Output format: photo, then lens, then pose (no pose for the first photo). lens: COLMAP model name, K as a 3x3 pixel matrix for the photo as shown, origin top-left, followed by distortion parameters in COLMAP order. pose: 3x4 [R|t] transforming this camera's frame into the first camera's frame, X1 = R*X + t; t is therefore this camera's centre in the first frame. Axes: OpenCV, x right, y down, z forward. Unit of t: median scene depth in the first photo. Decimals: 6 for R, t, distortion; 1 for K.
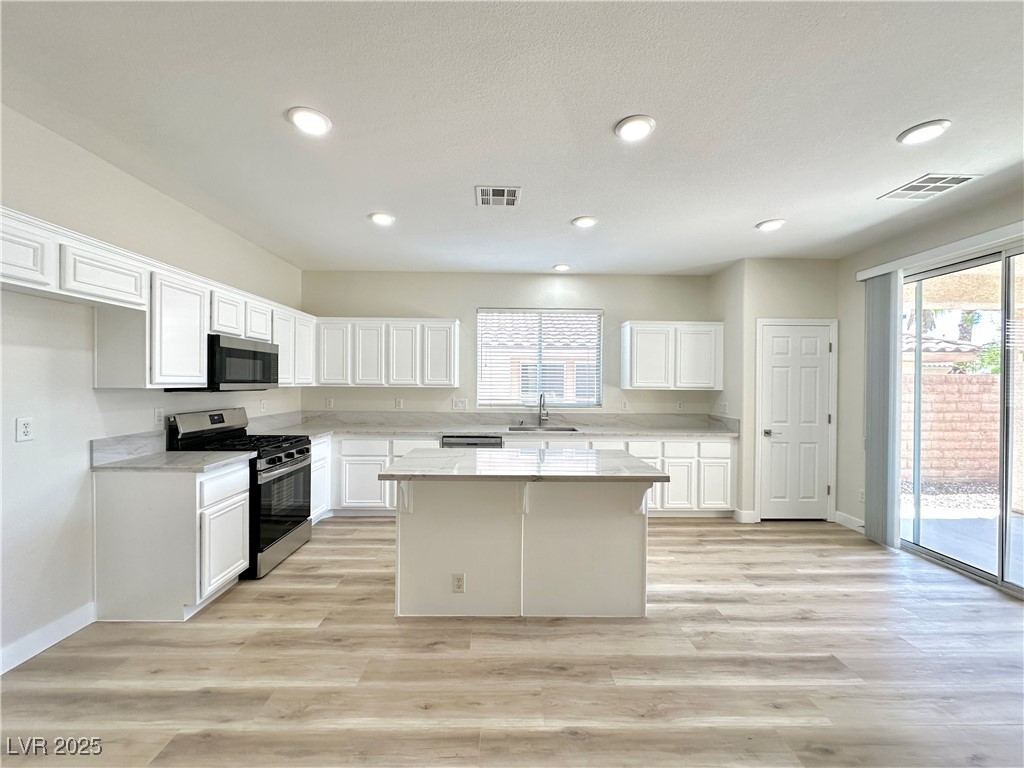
lens RADIAL K [[407.9, 0, 511.5], [0, 407.9, 383.7], [0, 0, 1]] dist [-0.003983, 0.000941]
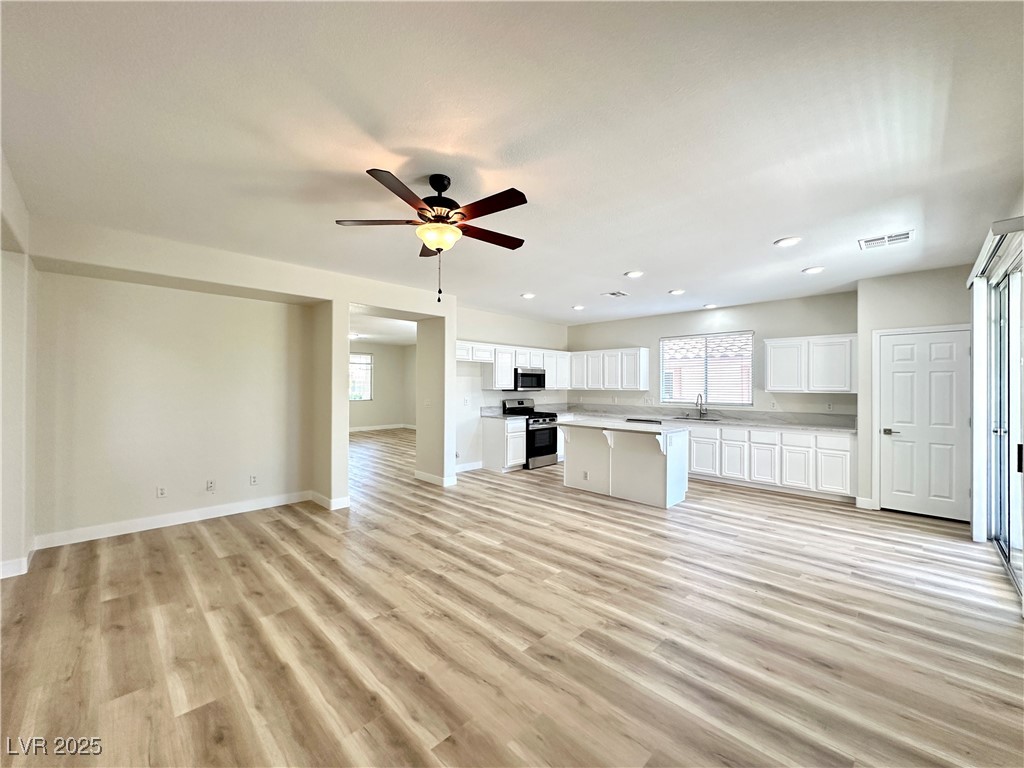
lens RADIAL K [[407.9, 0, 511.2], [0, 407.9, 383.9], [0, 0, 1]] dist [-0.003983, 0.000941]
pose [[0.695014, -0.008730, -0.718943, 0.716258], [-0.000766, 0.999917, -0.012882, 0.005673], [0.718996, 0.009503, 0.694950, -0.517869]]
